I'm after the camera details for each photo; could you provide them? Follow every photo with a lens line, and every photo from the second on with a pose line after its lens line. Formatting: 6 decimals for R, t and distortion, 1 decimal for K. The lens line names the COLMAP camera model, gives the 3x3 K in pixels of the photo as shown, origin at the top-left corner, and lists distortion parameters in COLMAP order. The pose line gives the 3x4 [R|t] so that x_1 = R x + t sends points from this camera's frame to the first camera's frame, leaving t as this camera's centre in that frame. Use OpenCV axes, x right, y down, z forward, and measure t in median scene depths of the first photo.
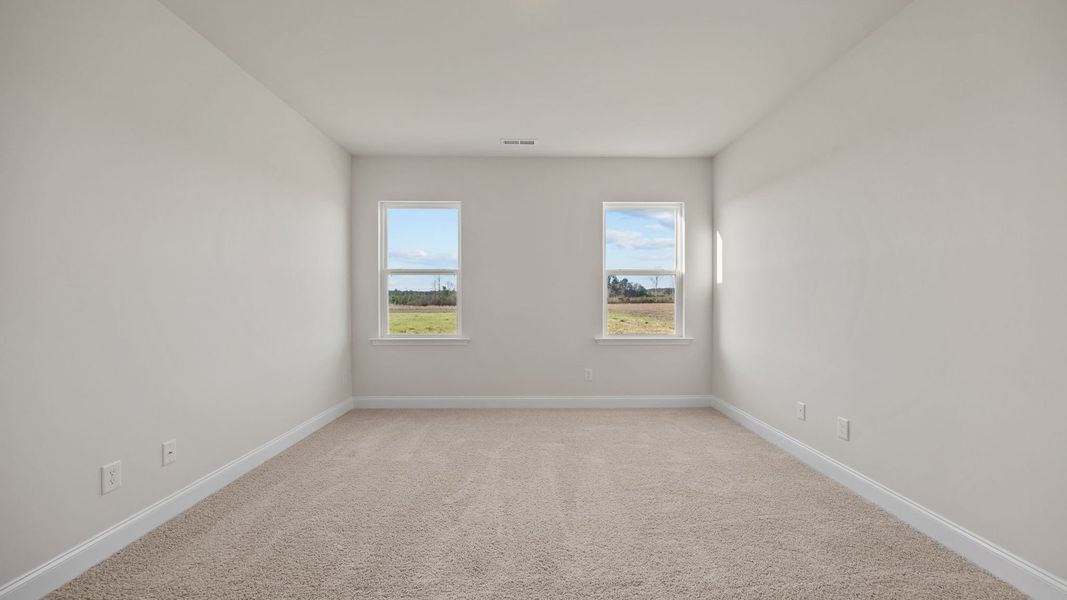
lens RADIAL K [[406.5, 0, 536.3], [0, 406.5, 299.8], [0, 0, 1]] dist [-0.001394, -0.000084]
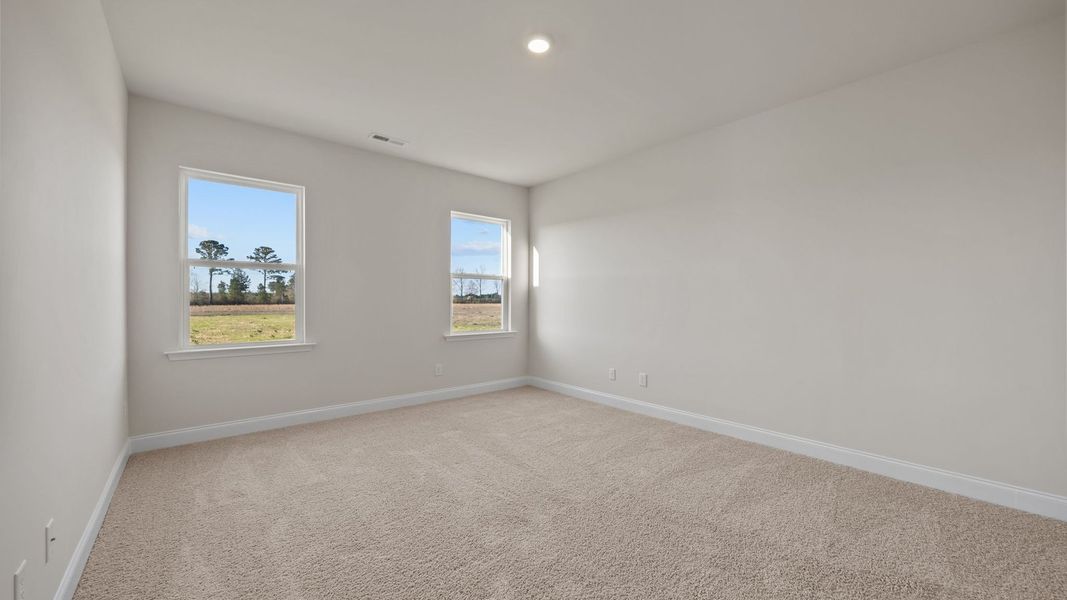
lens RADIAL K [[406.5, 0, 536.3], [0, 406.5, 299.8], [0, 0, 1]] dist [-0.001394, -0.000084]
pose [[0.768128, 0.003651, 0.640286, -0.361668], [-0.004177, 0.999991, -0.000691, -0.000898], [-0.640282, -0.002144, 0.768137, 0.012606]]
